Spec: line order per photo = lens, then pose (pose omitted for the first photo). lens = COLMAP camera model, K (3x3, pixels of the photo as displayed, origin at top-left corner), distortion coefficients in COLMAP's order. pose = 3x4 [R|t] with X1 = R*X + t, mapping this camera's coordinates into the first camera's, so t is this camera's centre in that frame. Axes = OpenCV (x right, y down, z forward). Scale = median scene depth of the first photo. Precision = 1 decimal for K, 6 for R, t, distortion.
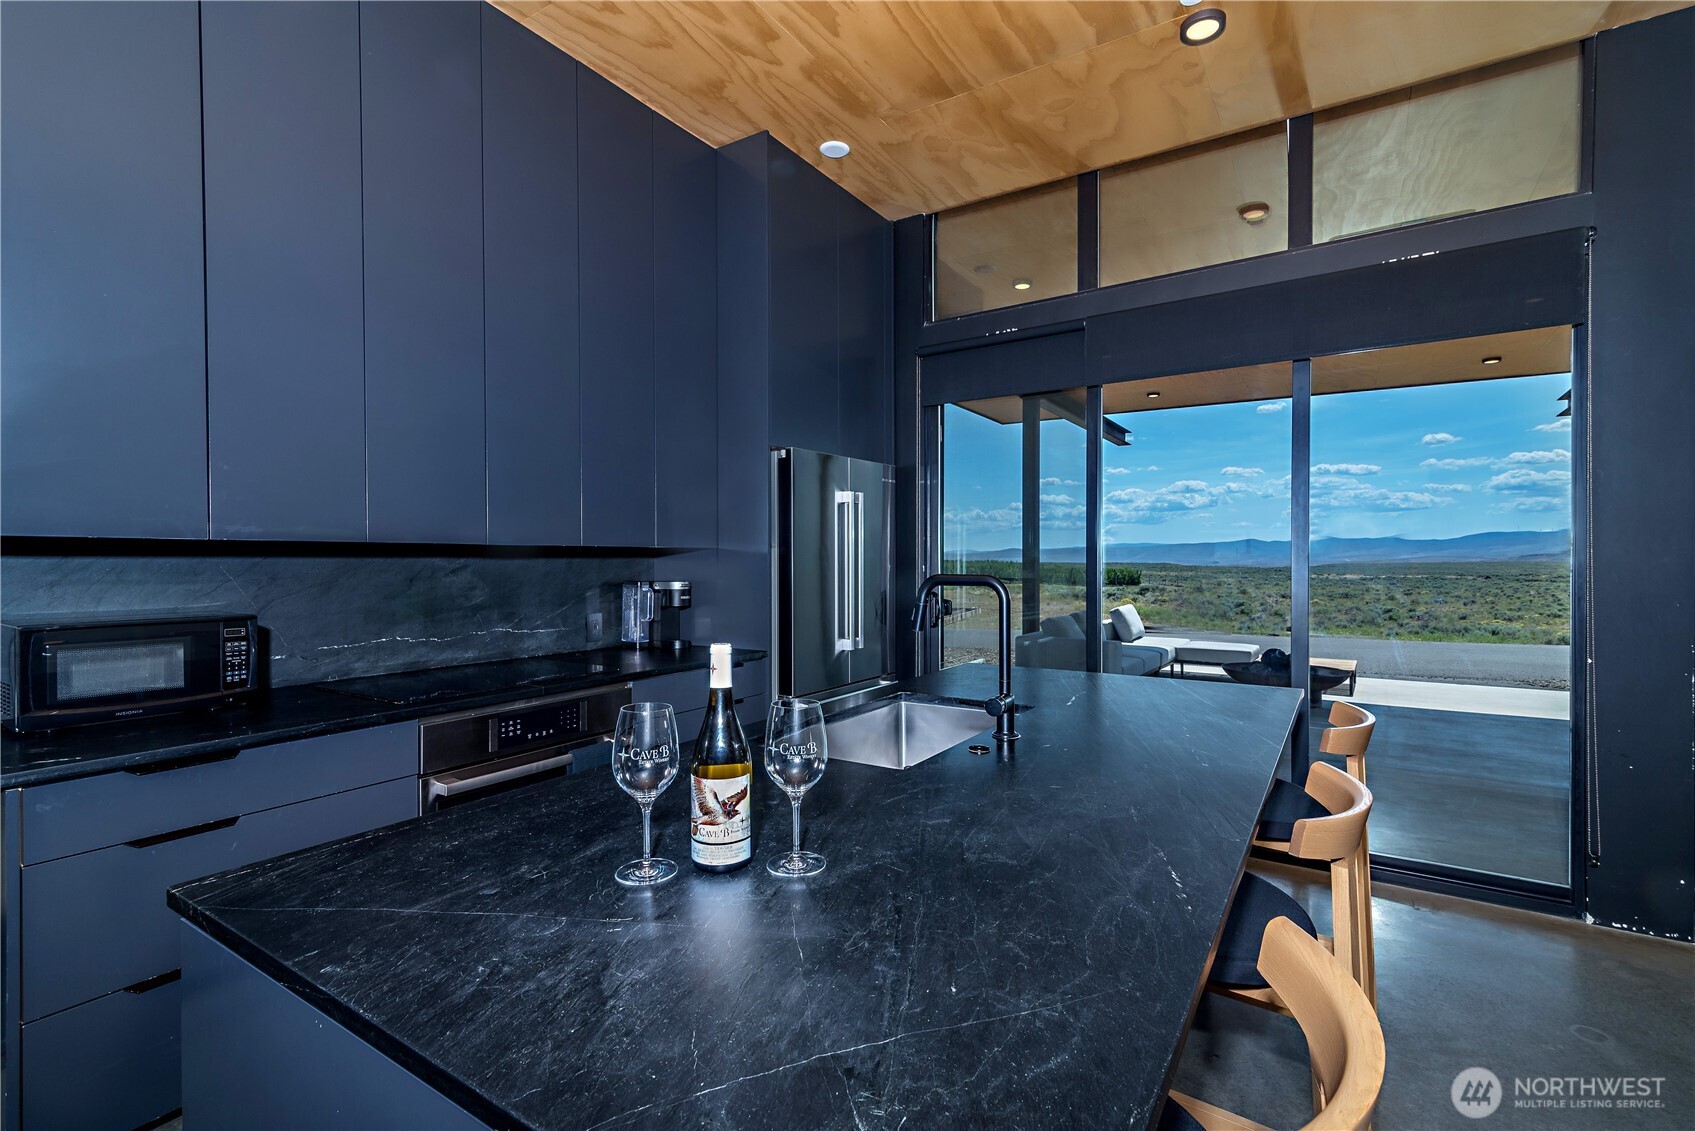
lens RADIAL K [[786.7, 0, 799.2], [0, 786.7, 562.5], [0, 0, 1]] dist [-0.001147, -0.000169]
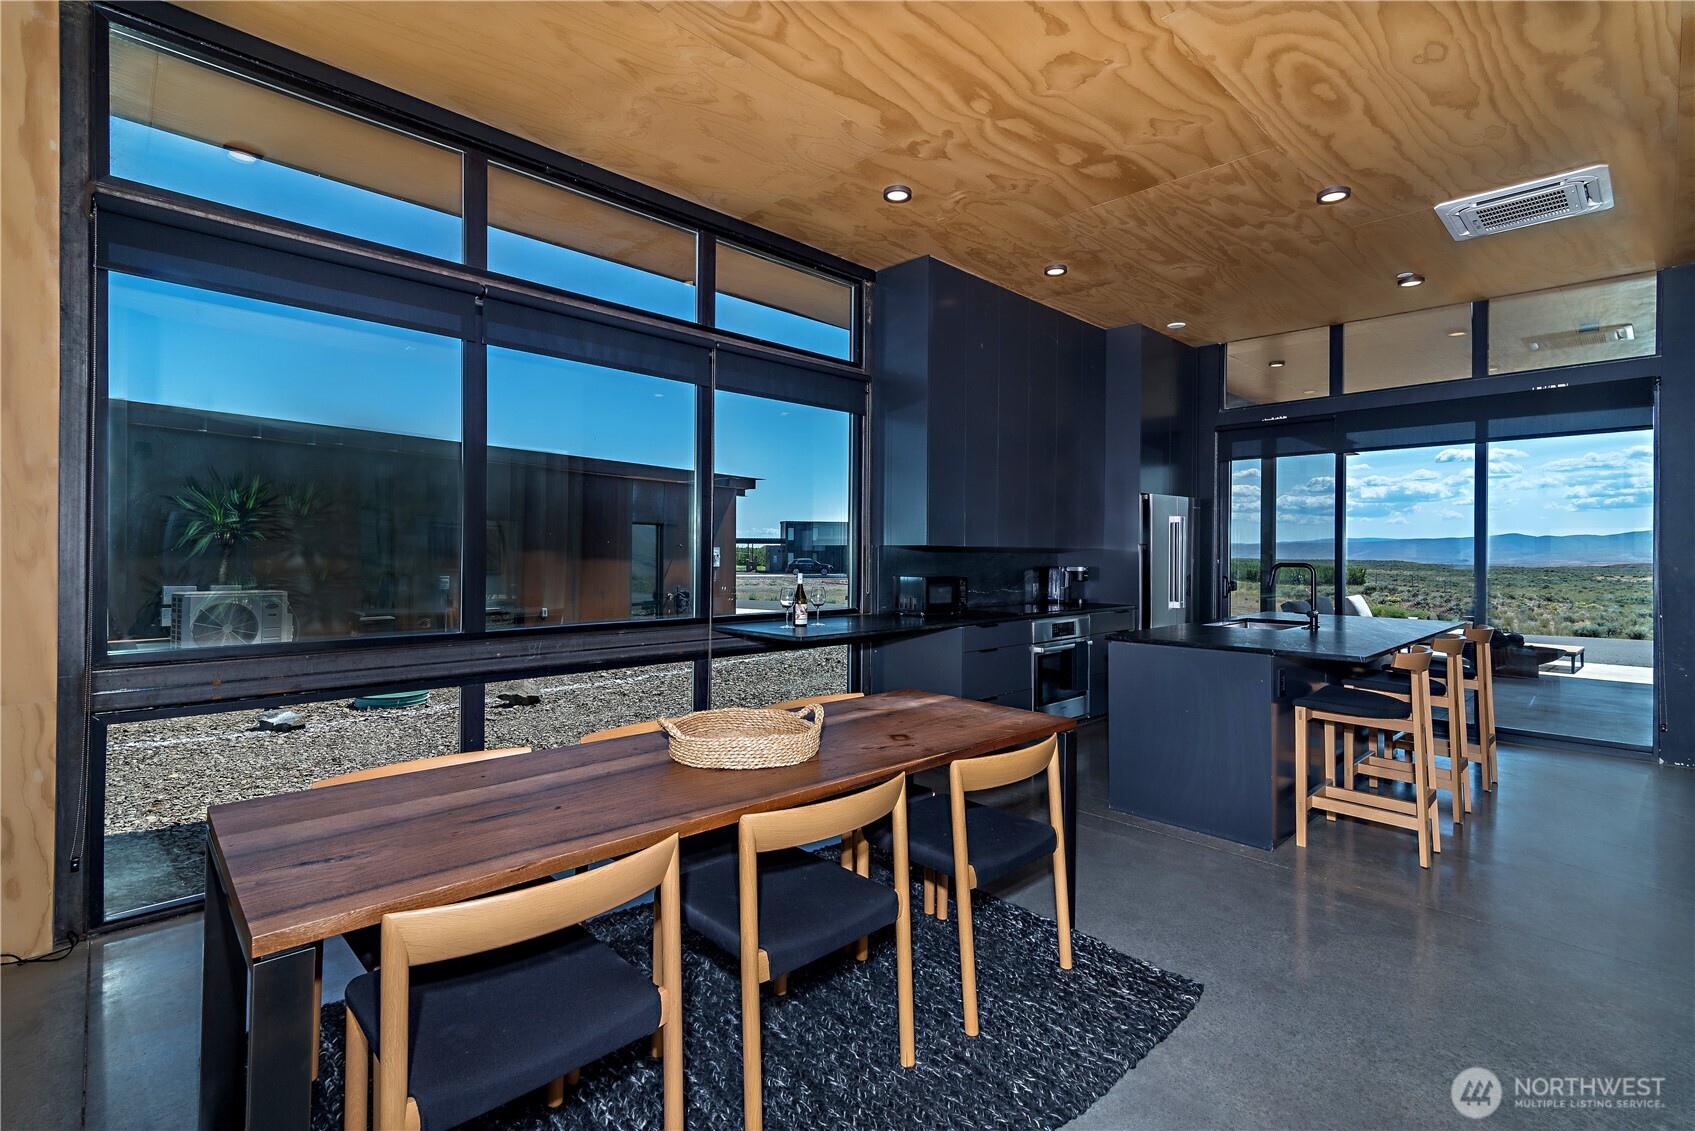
lens RADIAL K [[768.3, 0, 787.8], [0, 768.3, 547.1], [0, 0, 1]] dist [0.001501, 0.000238]
pose [[0.972689, 0.006767, -0.232015, -0.398825], [-0.009256, 0.999911, -0.009638, 0.002177], [0.231929, 0.011522, 0.972664, -0.882854]]
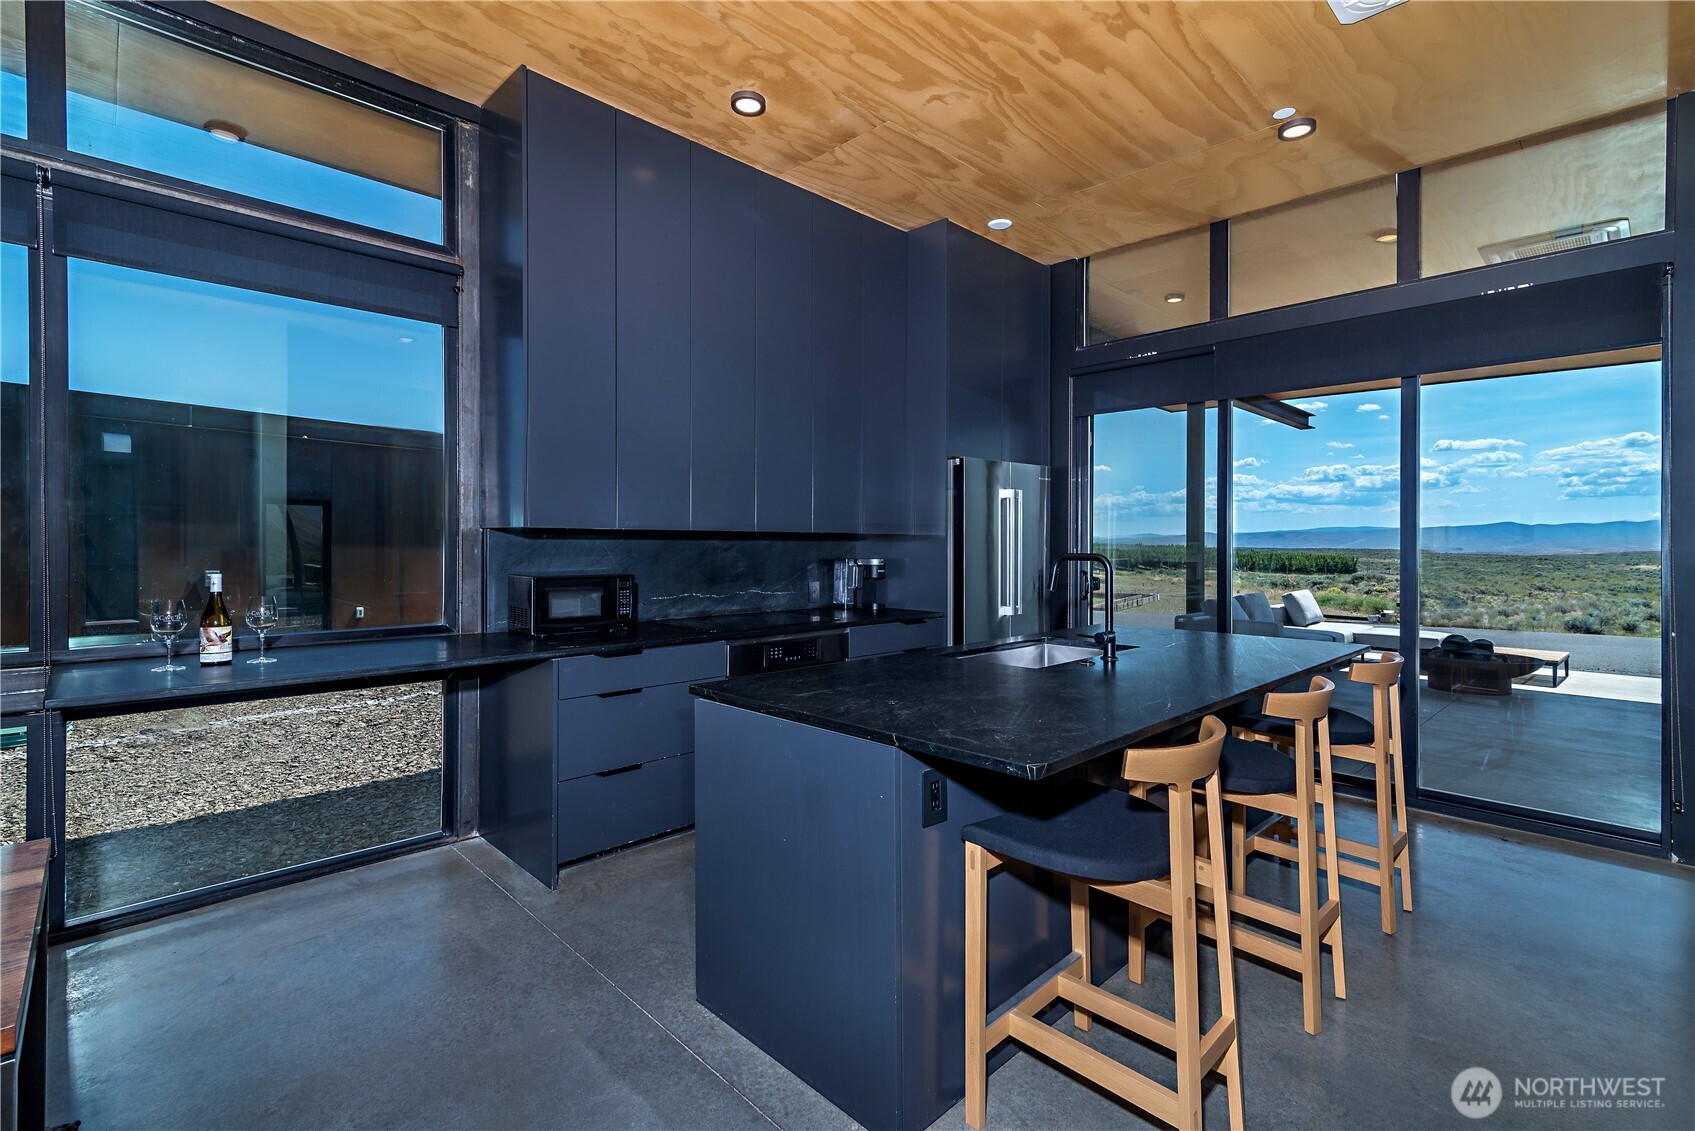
lens RADIAL K [[774.0, 0, 788.2], [0, 774.0, 539.8], [0, 0, 1]] dist [0.003323, 0.000287]
pose [[0.974764, 0.005119, -0.223179, -0.006821], [-0.006688, 0.999958, -0.006275, 0.001037], [0.223138, 0.007609, 0.974757, -0.302516]]
